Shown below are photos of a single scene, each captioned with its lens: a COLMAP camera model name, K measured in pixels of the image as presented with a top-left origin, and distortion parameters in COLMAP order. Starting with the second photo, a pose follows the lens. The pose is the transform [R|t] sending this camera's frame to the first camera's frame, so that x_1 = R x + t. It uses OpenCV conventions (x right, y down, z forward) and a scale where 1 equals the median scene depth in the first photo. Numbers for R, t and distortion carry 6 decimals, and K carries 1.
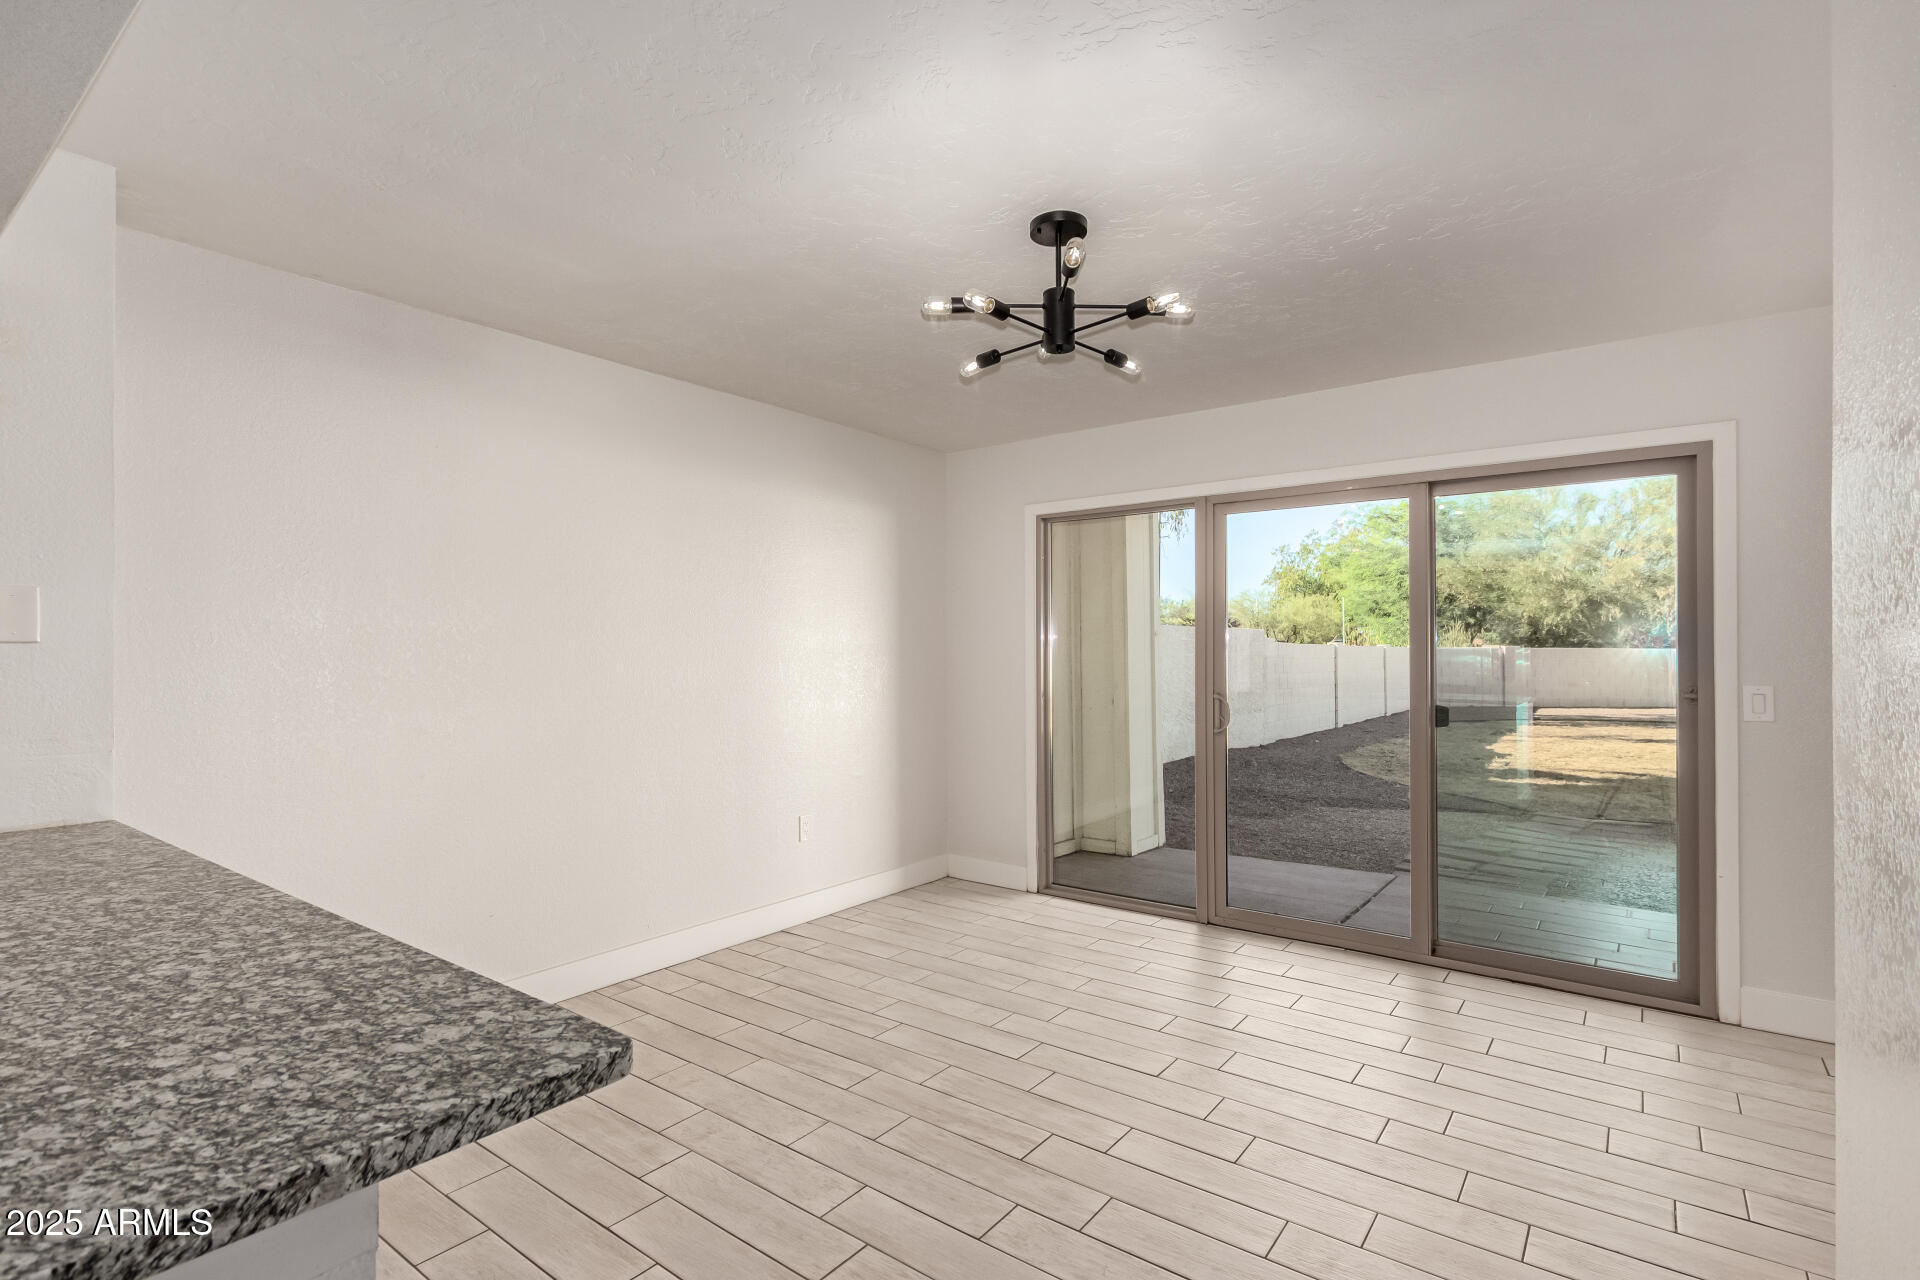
lens RADIAL K [[890.6, 0, 943.5], [0, 890.6, 649.9], [0, 0, 1]] dist [0.002207, -0.000225]
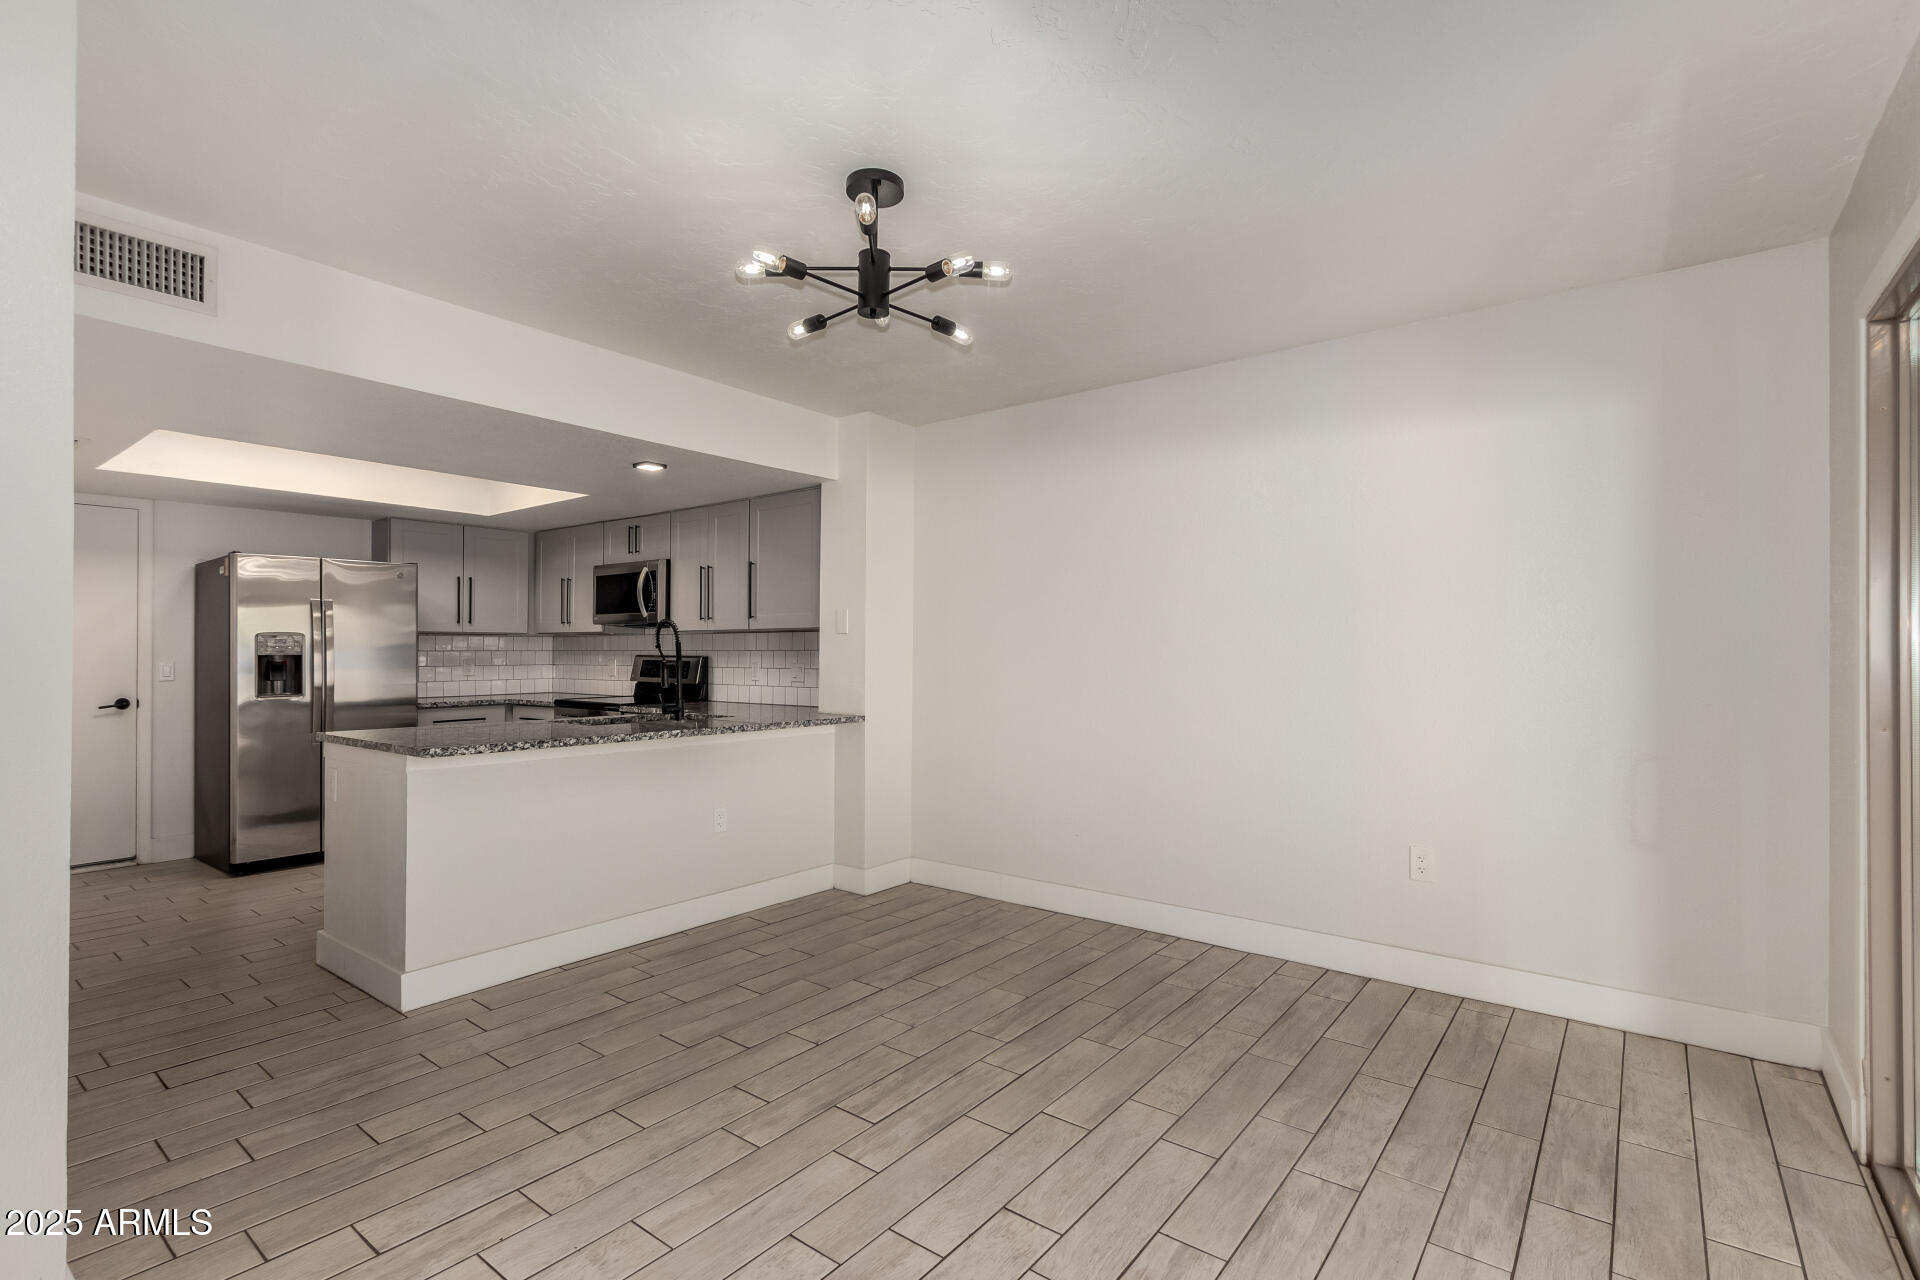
lens RADIAL K [[894.4, 0, 959.6], [0, 894.4, 645.9], [0, 0, 1]] dist [0.006899, 0.000495]
pose [[0.007462, -0.002748, -0.999968, 2.315604], [0.004200, 0.999987, -0.002717, 0.052418], [0.999963, -0.004180, 0.007474, 2.289348]]
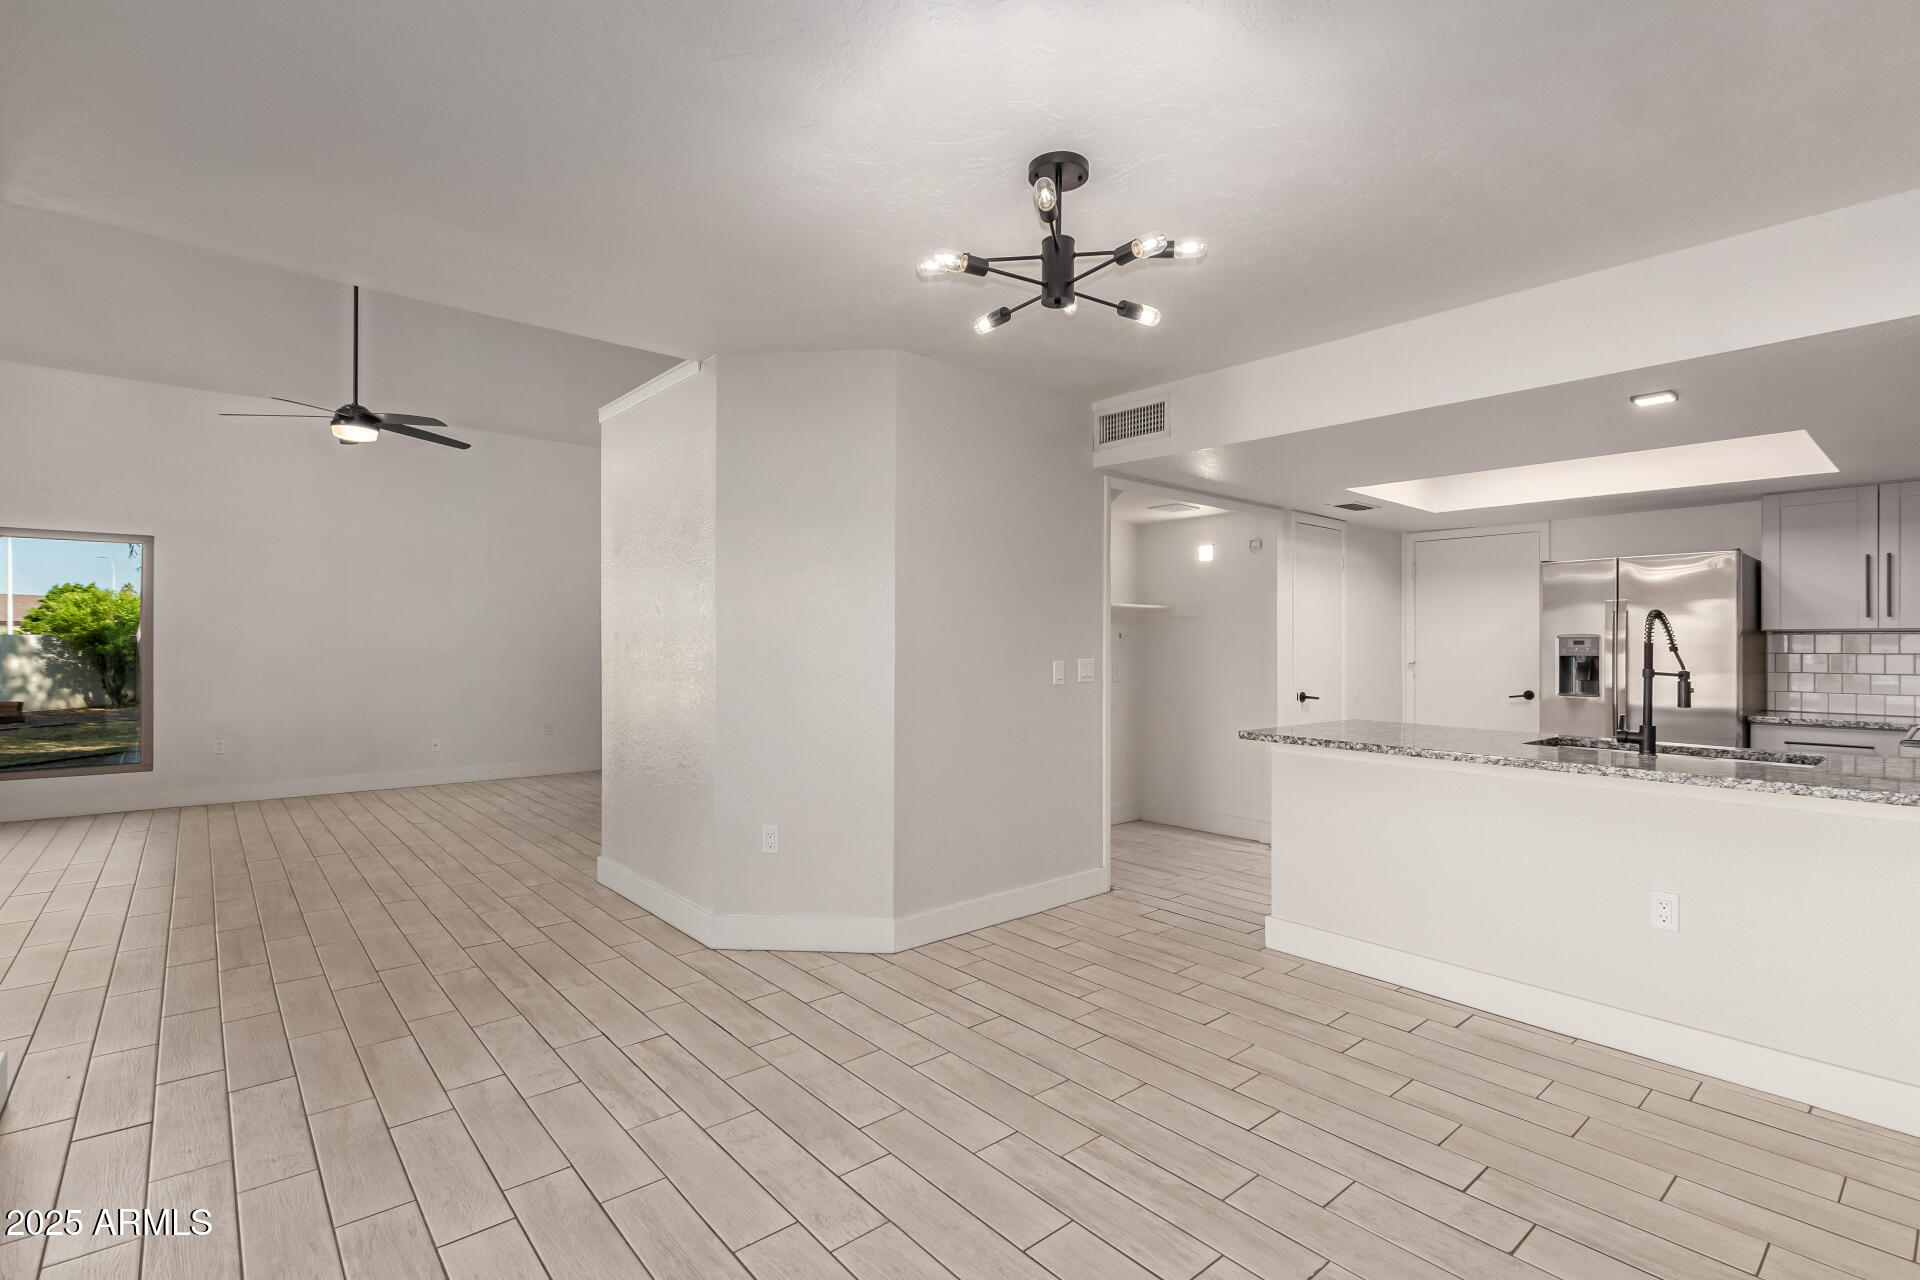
lens RADIAL K [[885.9, 0, 959.7], [0, 885.9, 631.7], [0, 0, 1]] dist [0.001142, -0.000368]
pose [[-0.980343, -0.000431, 0.197301, 0.091161], [-0.004031, 0.999833, -0.017847, 0.041588], [-0.197261, -0.018292, -0.980180, 4.052443]]
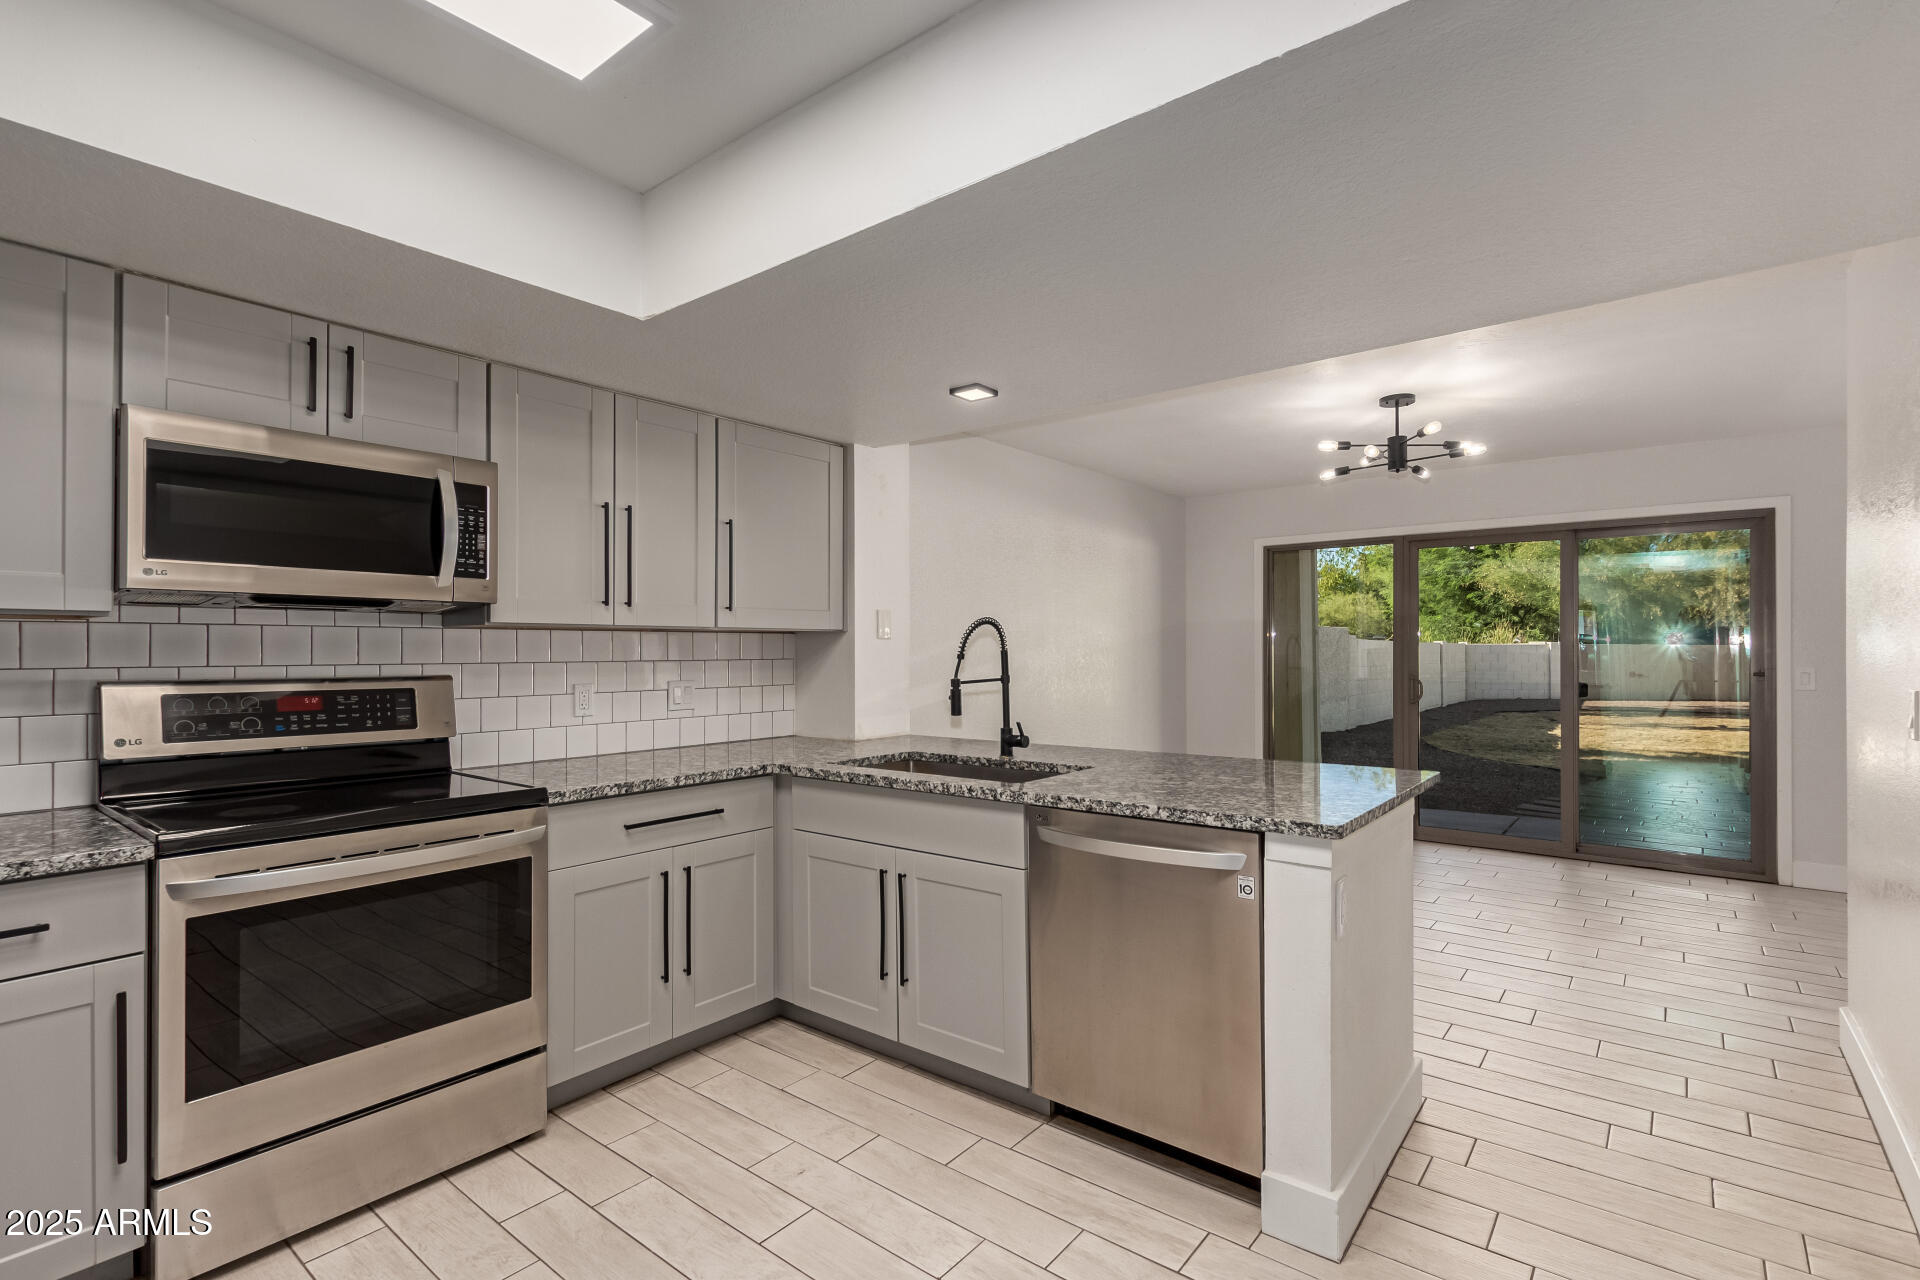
lens RADIAL K [[890.6, 0, 943.5], [0, 890.6, 649.9], [0, 0, 1]] dist [0.002207, -0.000225]
pose [[0.999830, 0.001016, -0.018394, -1.535580], [-0.000933, 0.999989, 0.004506, 0.009921], [0.018398, -0.004488, 0.999821, -1.597163]]
